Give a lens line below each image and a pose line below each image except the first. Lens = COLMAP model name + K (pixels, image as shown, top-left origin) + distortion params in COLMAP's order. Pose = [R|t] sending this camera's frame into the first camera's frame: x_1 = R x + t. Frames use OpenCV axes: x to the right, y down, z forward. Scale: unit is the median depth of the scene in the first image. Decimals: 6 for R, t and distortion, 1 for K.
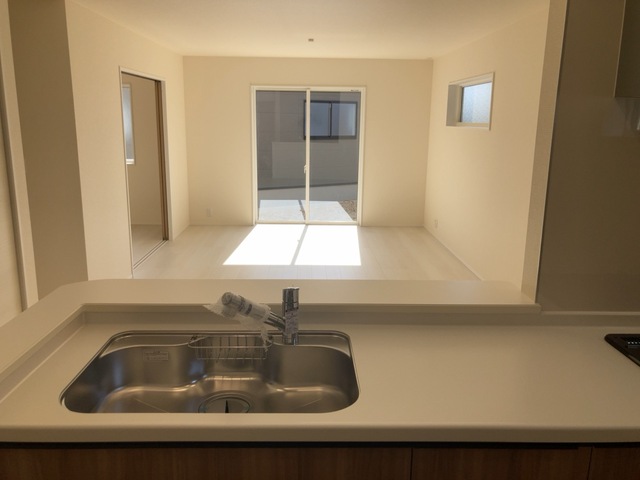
lens RADIAL K [[522.9, 0, 322.1], [0, 522.9, 227.5], [0, 0, 1]] dist [0.009736, -0.008893]
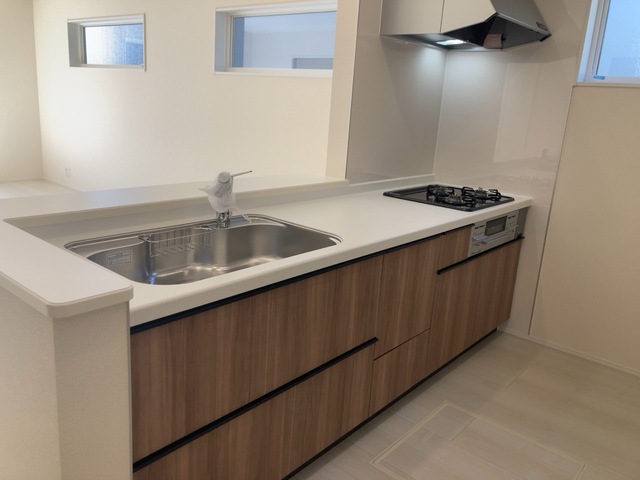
lens RADIAL K [[522.9, 0, 322.1], [0, 522.9, 227.5], [0, 0, 1]] dist [0.009736, -0.008893]
pose [[0.665534, -0.149285, 0.731285, -0.723897], [0.097970, 0.988789, 0.112691, 0.113914], [-0.739909, -0.003356, 0.672698, 0.091446]]
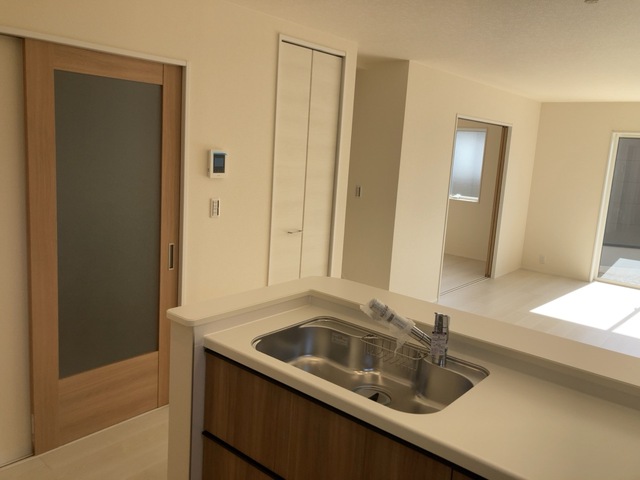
lens RADIAL K [[522.9, 0, 322.1], [0, 522.9, 227.5], [0, 0, 1]] dist [0.009736, -0.008893]
pose [[0.751361, 0.139333, -0.645013, 0.426760], [-0.188682, 0.982008, -0.007662, -0.009105], [0.632341, 0.127459, 0.764133, -0.047813]]
